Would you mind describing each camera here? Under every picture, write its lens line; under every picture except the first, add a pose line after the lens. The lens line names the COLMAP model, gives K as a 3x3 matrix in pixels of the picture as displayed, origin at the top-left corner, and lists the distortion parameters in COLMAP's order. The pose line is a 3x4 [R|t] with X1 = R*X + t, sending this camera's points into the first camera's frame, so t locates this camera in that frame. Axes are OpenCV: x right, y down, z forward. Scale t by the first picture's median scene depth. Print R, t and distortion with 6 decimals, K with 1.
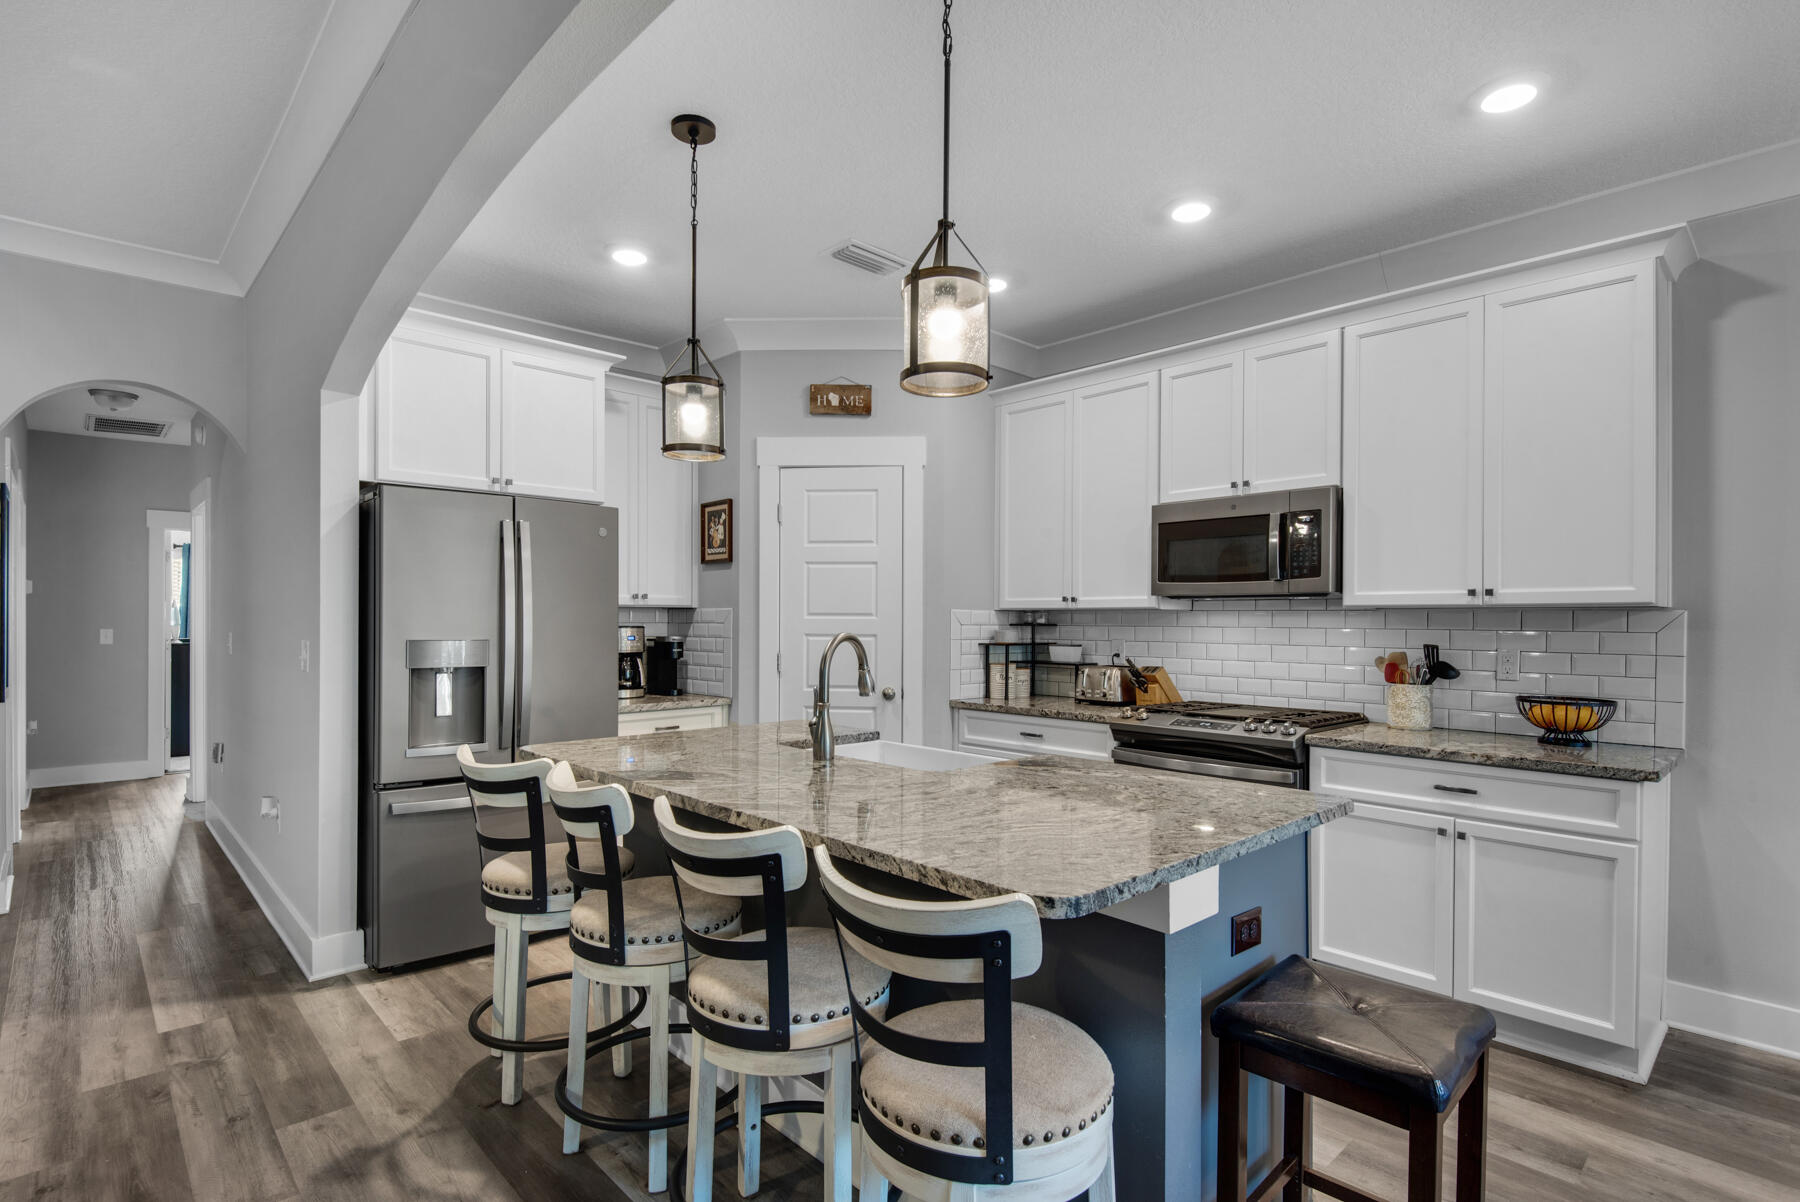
lens RADIAL K [[886.6, 0, 905.1], [0, 886.6, 597.9], [0, 0, 1]] dist [0.012540, 0.000251]
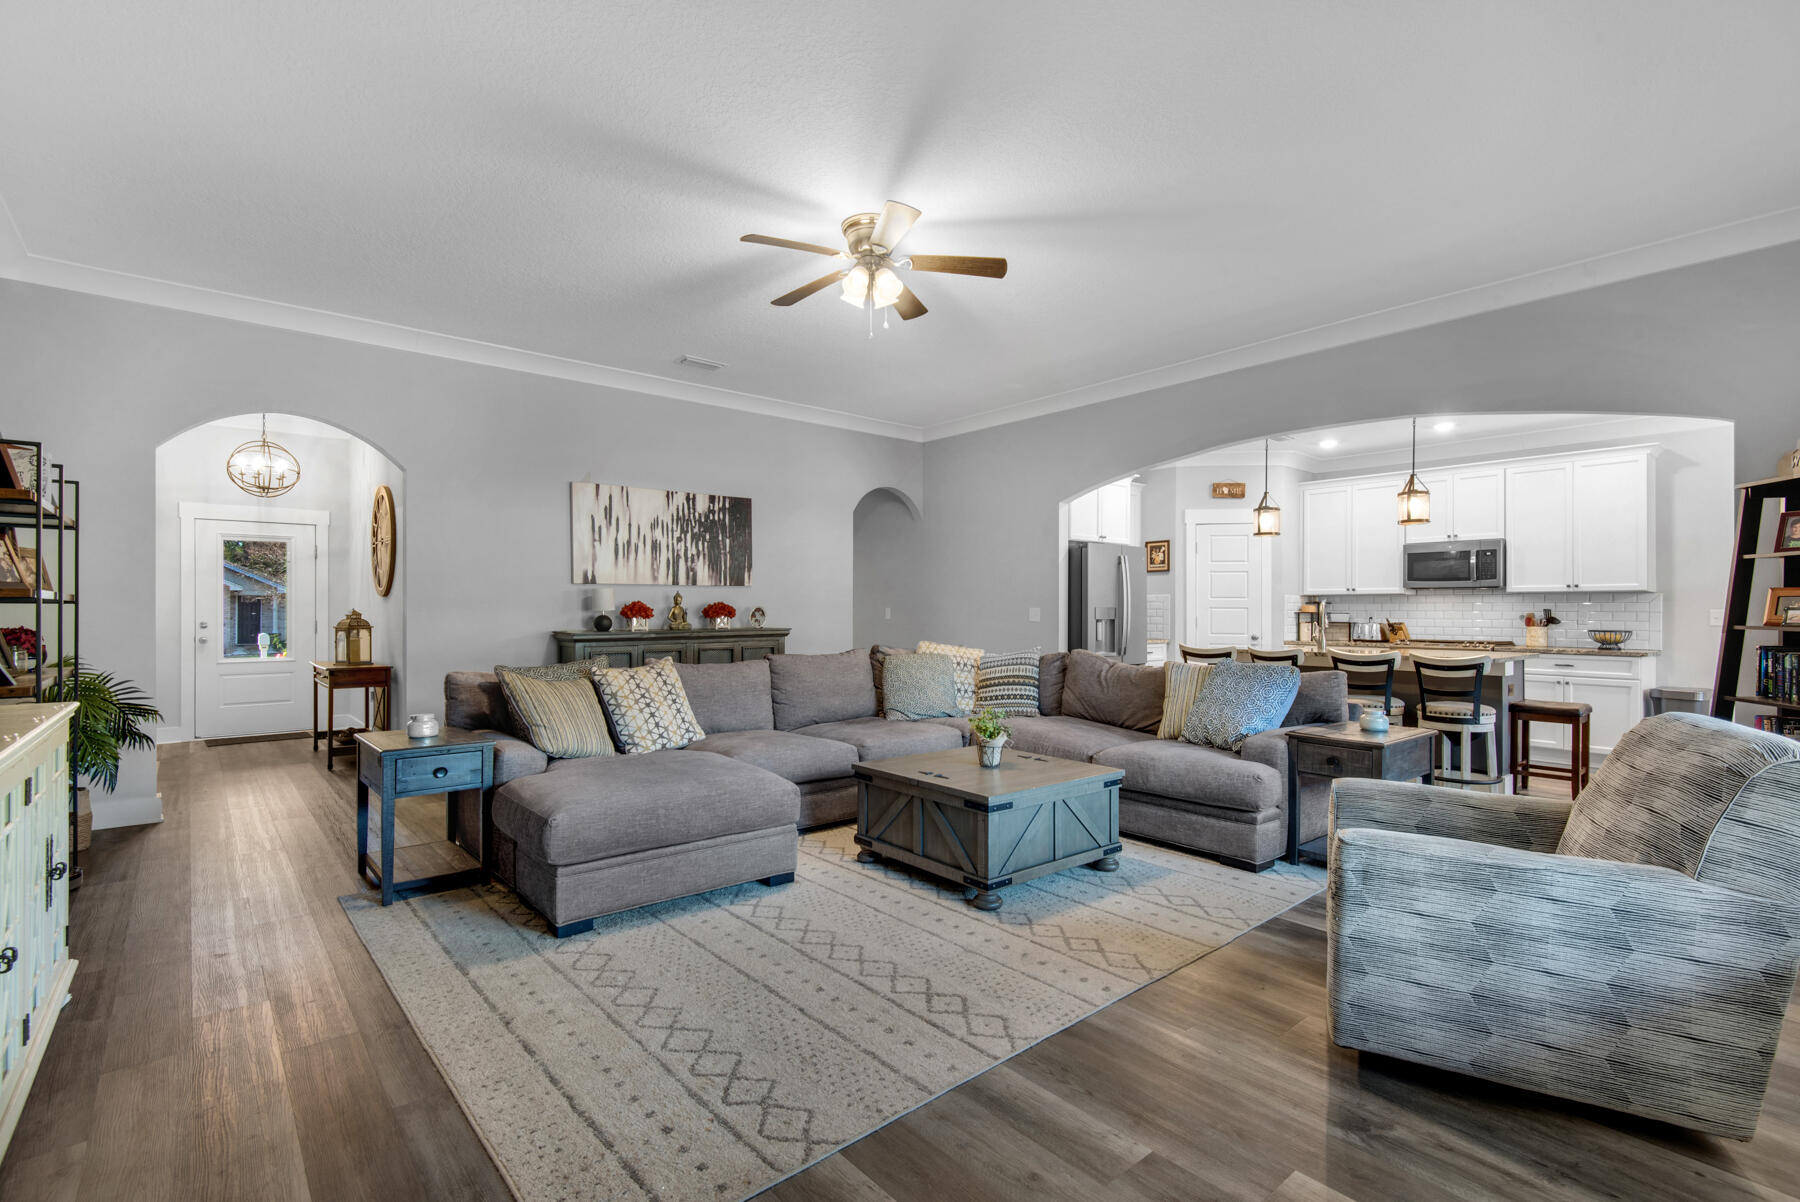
lens RADIAL K [[827.4, 0, 894.9], [0, 827.4, 604.3], [0, 0, 1]] dist [0.010002, -0.002984]
pose [[0.998654, -0.001097, -0.051853, -0.803823], [0.001873, 0.999887, 0.014927, 0.005003], [0.051830, -0.015004, 0.998543, -1.006145]]
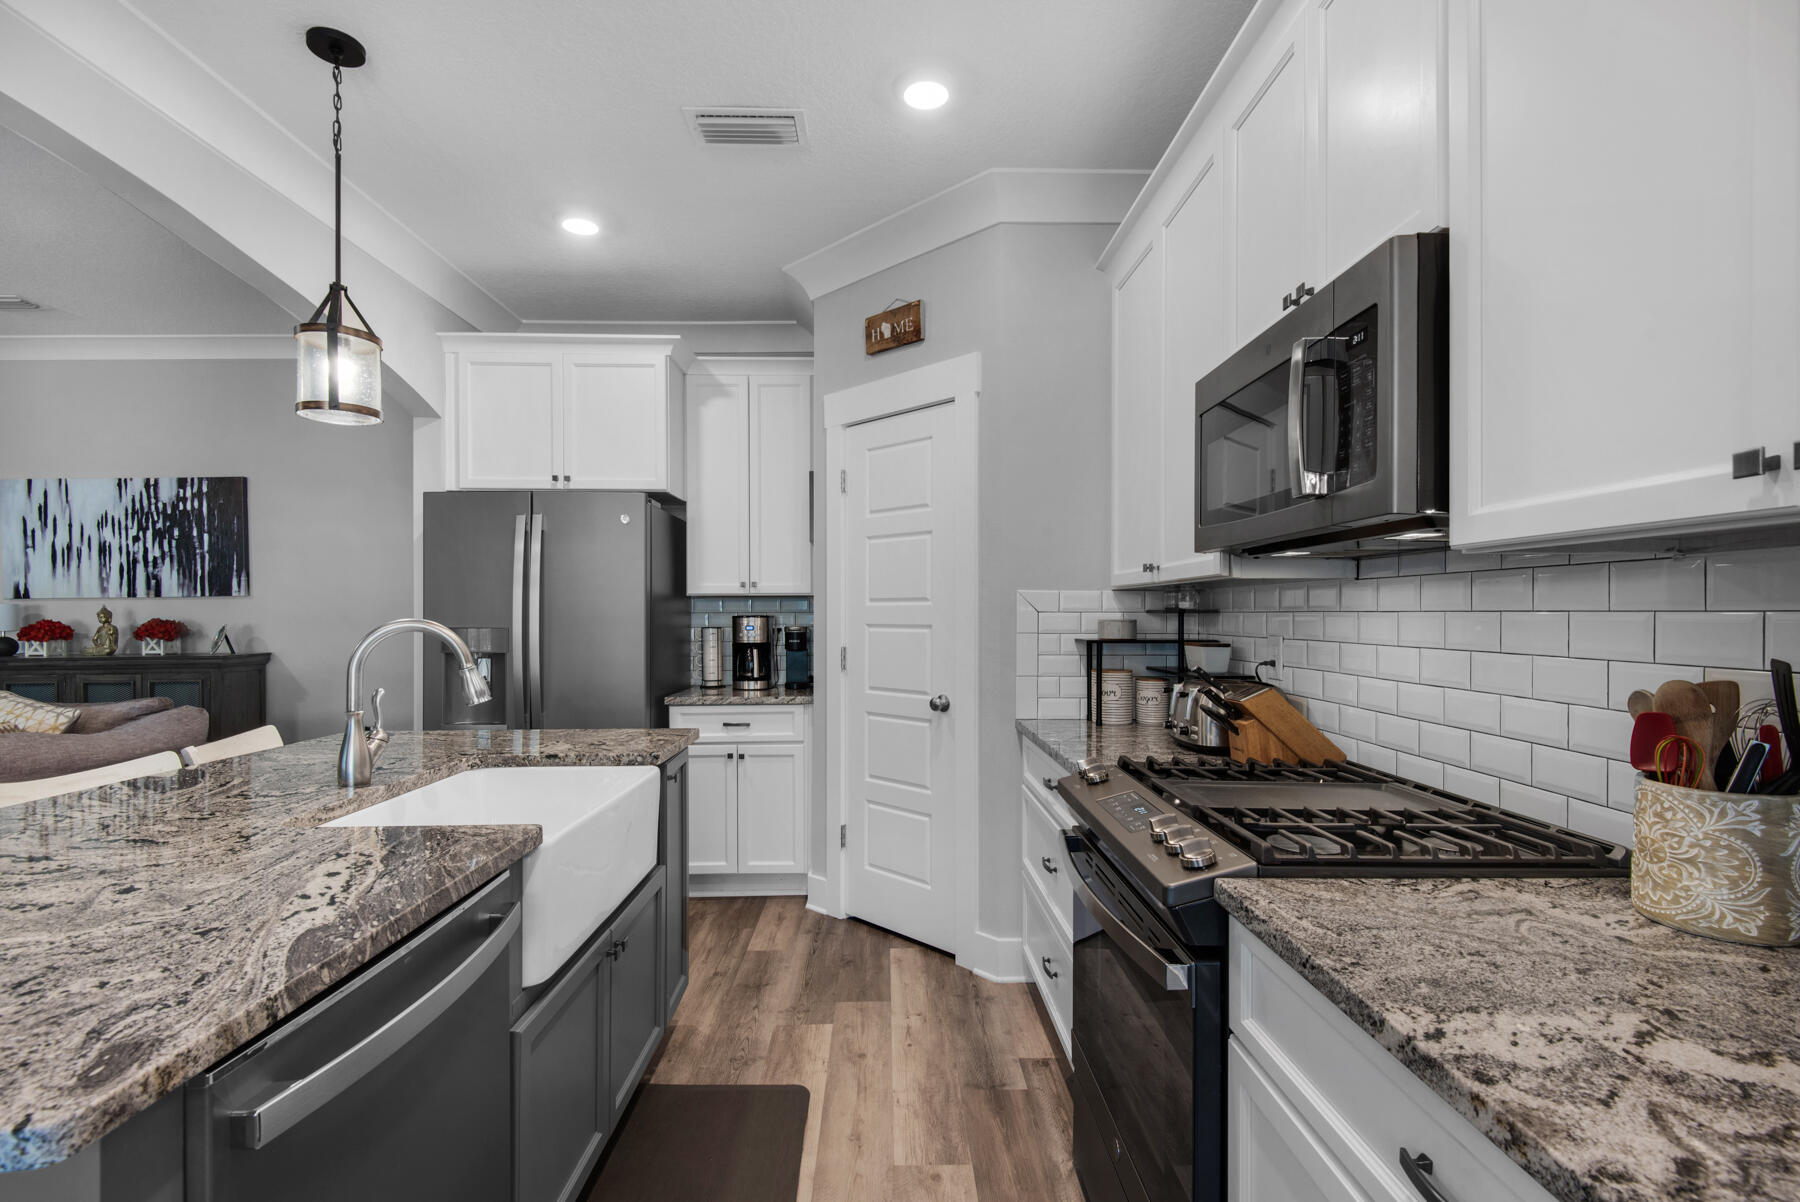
lens RADIAL K [[827.4, 0, 890.9], [0, 827.4, 604.5], [0, 0, 1]] dist [0.010002, -0.002984]
pose [[0.741893, -0.012264, -0.670406, 0.461413], [0.021627, 0.999750, 0.005644, 0.020372], [0.670169, -0.018686, 0.741973, 0.491000]]
